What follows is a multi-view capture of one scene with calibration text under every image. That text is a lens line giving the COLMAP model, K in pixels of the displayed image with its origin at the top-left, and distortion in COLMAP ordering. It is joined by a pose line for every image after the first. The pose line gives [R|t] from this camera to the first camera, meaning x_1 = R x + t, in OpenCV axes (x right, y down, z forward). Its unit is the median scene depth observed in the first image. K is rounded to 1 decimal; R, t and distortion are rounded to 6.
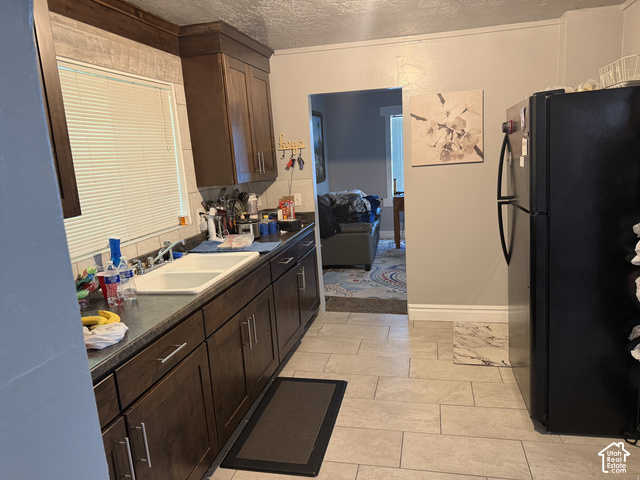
lens RADIAL K [[453.2, 0, 322.3], [0, 453.2, 243.2], [0, 0, 1]] dist [0.028183, -0.028696]
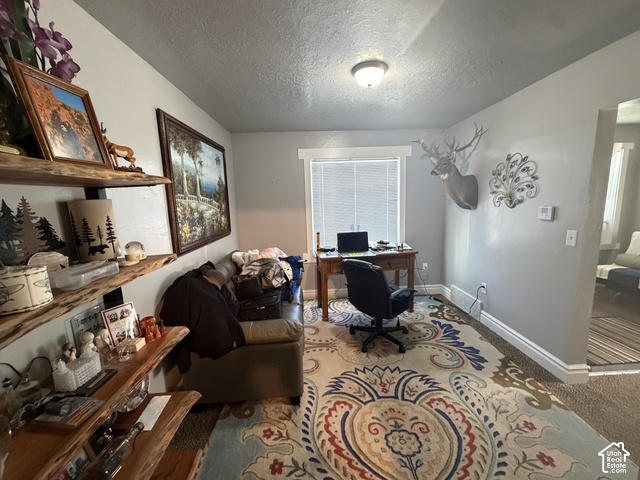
lens RADIAL K [[261.9, 0, 323.1], [0, 261.9, 240.2], [0, 0, 1]] dist [-0.002550, 0.000845]
pose [[0.961245, -0.008219, 0.275573, 0.067765], [0.022759, 0.998509, -0.049607, -0.195285], [-0.274755, 0.053956, 0.959999, 1.014210]]
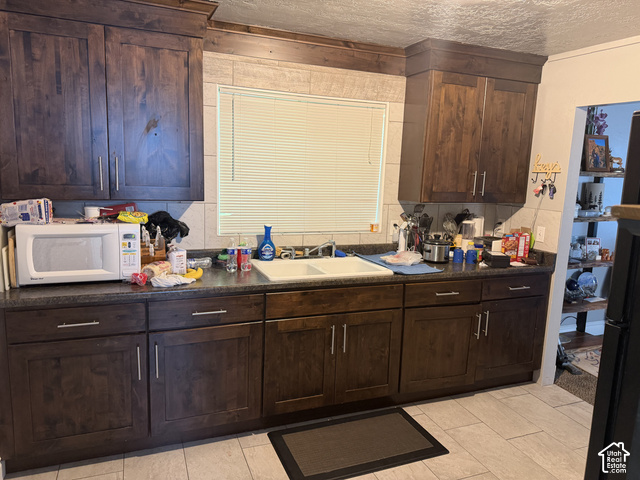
lens RADIAL K [[453.2, 0, 317.9], [0, 453.2, 240.3], [0, 0, 1]] dist [0.028183, -0.028696]
pose [[0.561594, 0.206371, -0.801264, 0.420853], [-0.230831, 0.969025, 0.087793, -0.072750], [0.794562, 0.135652, 0.591835, 0.222845]]
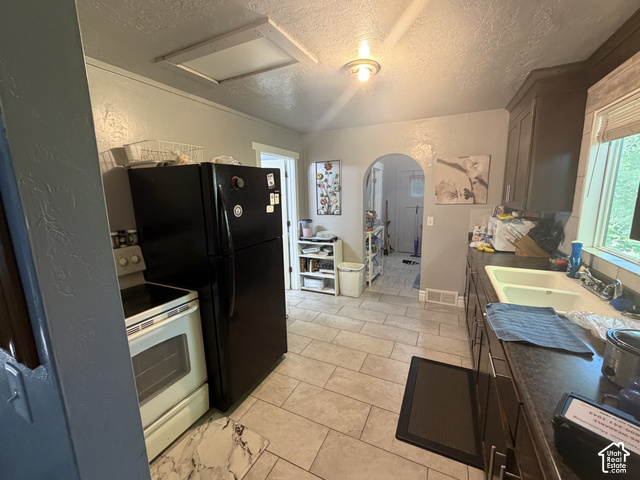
lens RADIAL K [[261.9, 0, 320.3], [0, 261.9, 238.6], [0, 0, 1]] dist [-0.002550, 0.000845]
pose [[-0.971088, 0.046629, 0.234123, 0.050919], [0.127941, 0.929650, 0.345517, -0.232386], [-0.201542, 0.365482, -0.908738, 1.140137]]
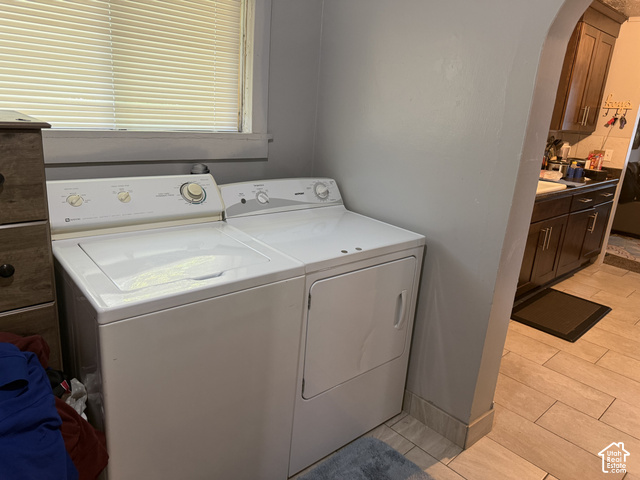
lens RADIAL K [[453.2, 0, 323.6], [0, 453.2, 234.0], [0, 0, 1]] dist [0.028183, -0.028696]
pose [[0.822270, 0.271628, -0.500091, -0.018287], [-0.228893, 0.962384, 0.146372, 0.093980], [0.521038, -0.005890, 0.853513, -0.345368]]
